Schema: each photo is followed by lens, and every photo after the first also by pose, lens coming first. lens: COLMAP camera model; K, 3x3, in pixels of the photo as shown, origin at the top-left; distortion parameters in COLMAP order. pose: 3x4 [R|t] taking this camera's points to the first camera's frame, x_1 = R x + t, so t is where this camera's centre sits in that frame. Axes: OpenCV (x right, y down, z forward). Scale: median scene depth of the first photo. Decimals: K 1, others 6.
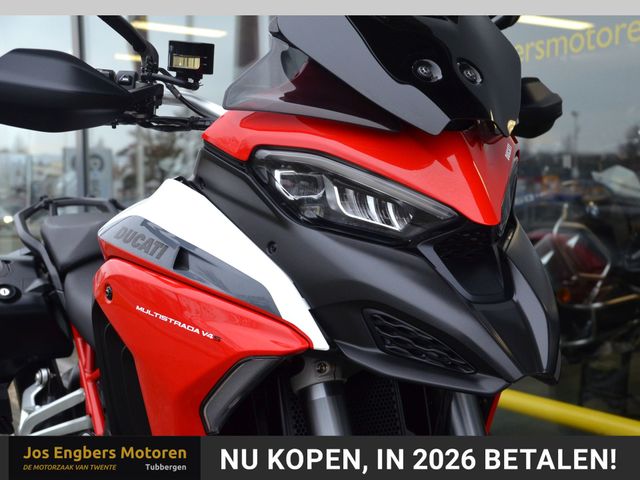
lens RADIAL K [[913.7, 0, 323.5], [0, 913.7, 239.5], [0, 0, 1]] dist [0.139686, 0.000000]
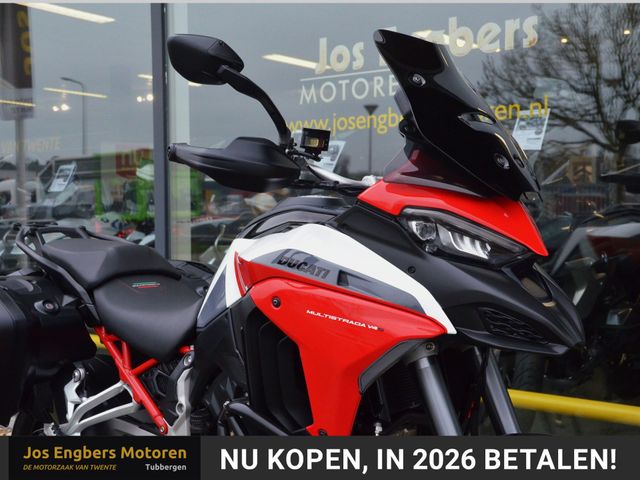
lens RADIAL K [[824.0, 0, 347.5], [0, 824.0, 245.9], [0, 0, 1]] dist [0.071861, 0.000000]
pose [[0.945684, -0.004141, 0.325062, -0.588685], [0.006703, 0.999955, -0.006764, -0.022728], [-0.325019, 0.008575, 0.945669, -0.282521]]
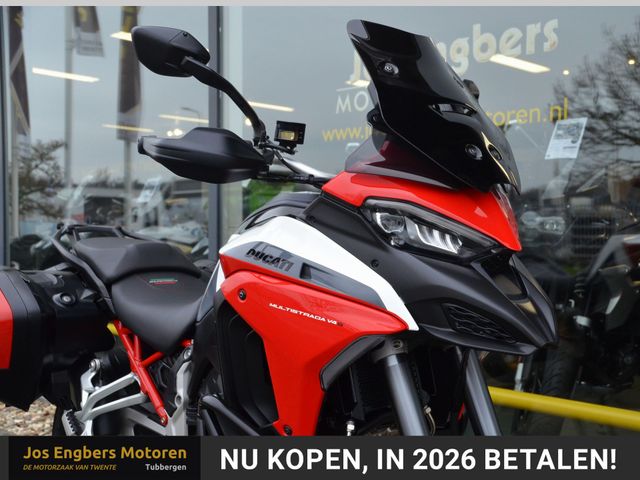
lens RADIAL K [[758.4, 0, 340.8], [0, 758.4, 250.1], [0, 0, 1]] dist [0.045402, 0.000000]
pose [[0.976426, 0.009920, 0.215624, -0.363254], [-0.006396, 0.999834, -0.017034, 0.007694], [-0.215757, 0.015254, 0.976328, -0.199655]]
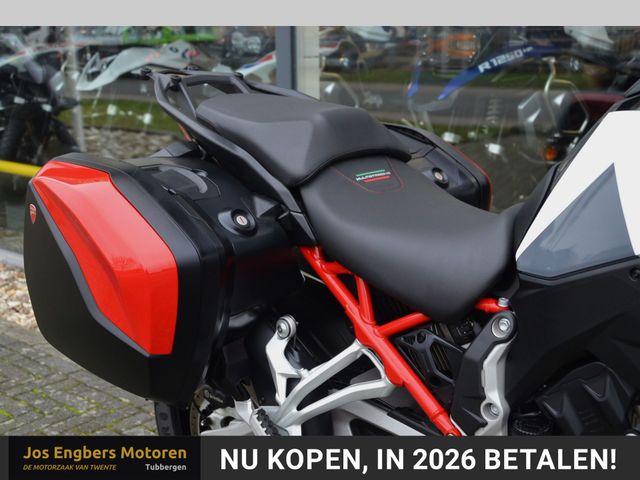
lens RADIAL K [[824.0, 0, 317.9], [0, 824.0, 238.1], [0, 0, 1]] dist [0.071861, 0.000000]
pose [[0.969167, -0.059690, 0.239067, -0.789943], [0.013349, 0.981510, 0.190945, -0.093933], [-0.246045, -0.181866, 0.952044, 0.662826]]
